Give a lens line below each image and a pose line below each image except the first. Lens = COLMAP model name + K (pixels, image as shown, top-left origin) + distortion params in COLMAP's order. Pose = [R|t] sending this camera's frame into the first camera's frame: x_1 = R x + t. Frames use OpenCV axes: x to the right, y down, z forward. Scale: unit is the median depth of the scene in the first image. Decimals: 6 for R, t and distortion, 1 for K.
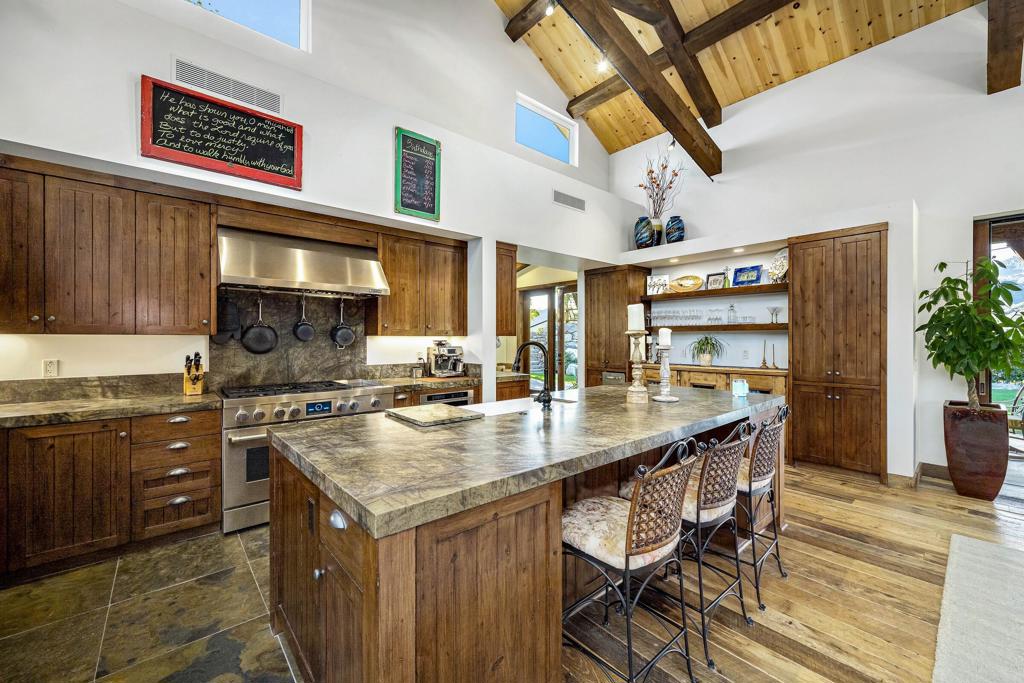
lens RADIAL K [[405.2, 0, 511.9], [0, 405.2, 337.9], [0, 0, 1]] dist [-0.001230, 0.000132]
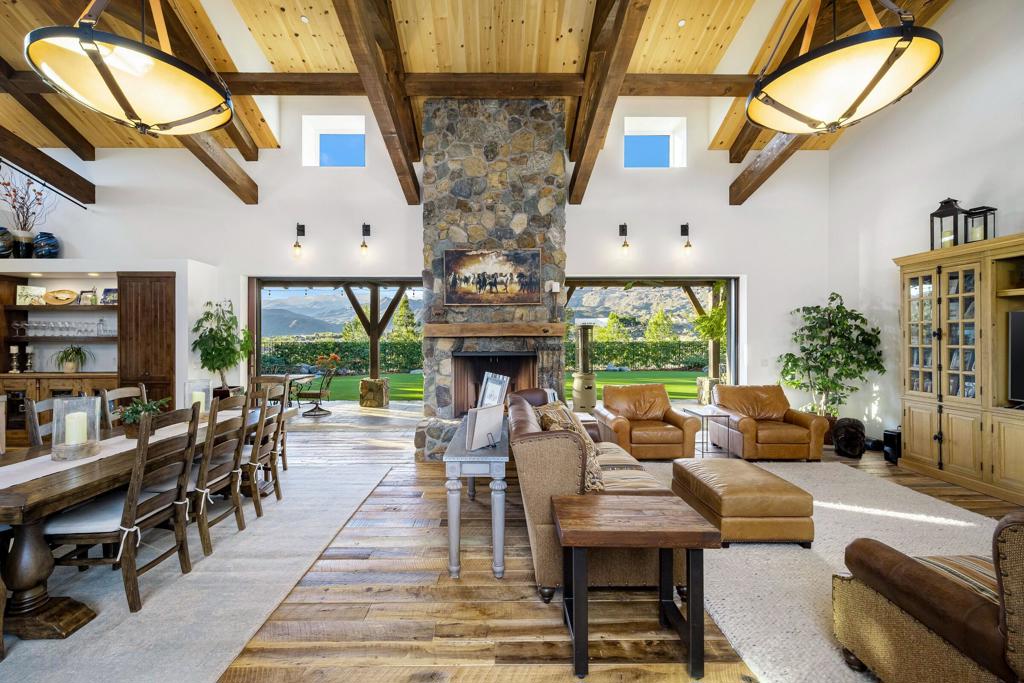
lens RADIAL K [[405.2, 0, 502.1], [0, 405.2, 340.7], [0, 0, 1]] dist [-0.001230, 0.000132]
pose [[0.648824, -0.003345, 0.760931, 0.586385], [-0.001037, 0.999986, 0.005280, -0.039940], [-0.760937, -0.004215, 0.648812, -0.930850]]
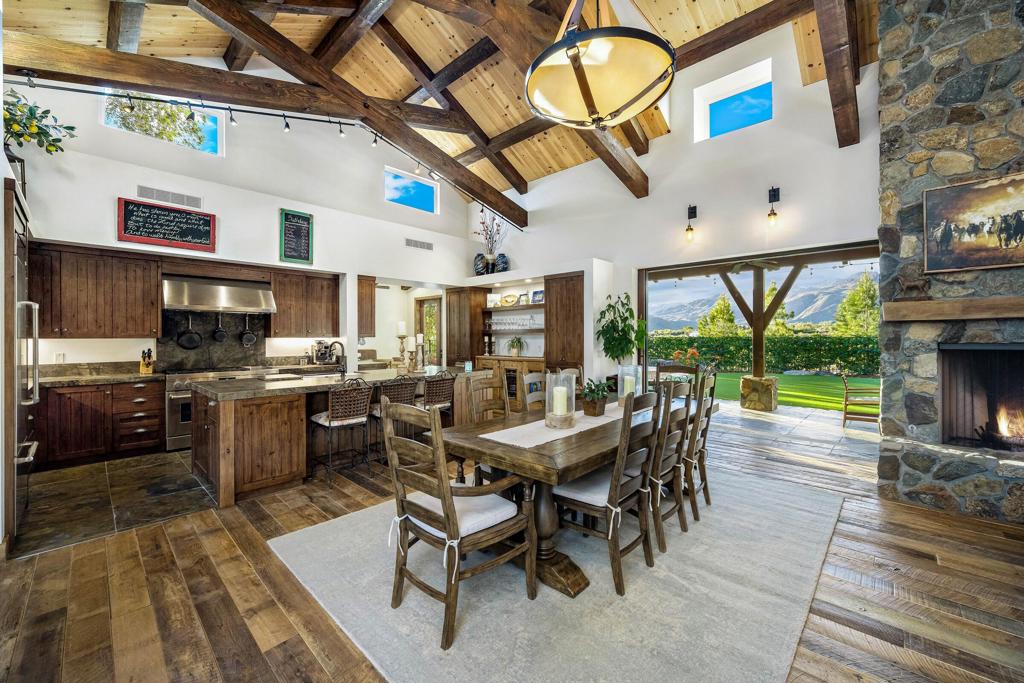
lens RADIAL K [[405.2, 0, 513.4], [0, 405.2, 336.9], [0, 0, 1]] dist [-0.001230, 0.000132]
pose [[0.995125, -0.002829, 0.098581, 0.476269], [0.002614, 0.999994, 0.002312, -0.010297], [-0.098587, -0.002043, 0.995126, -0.696710]]
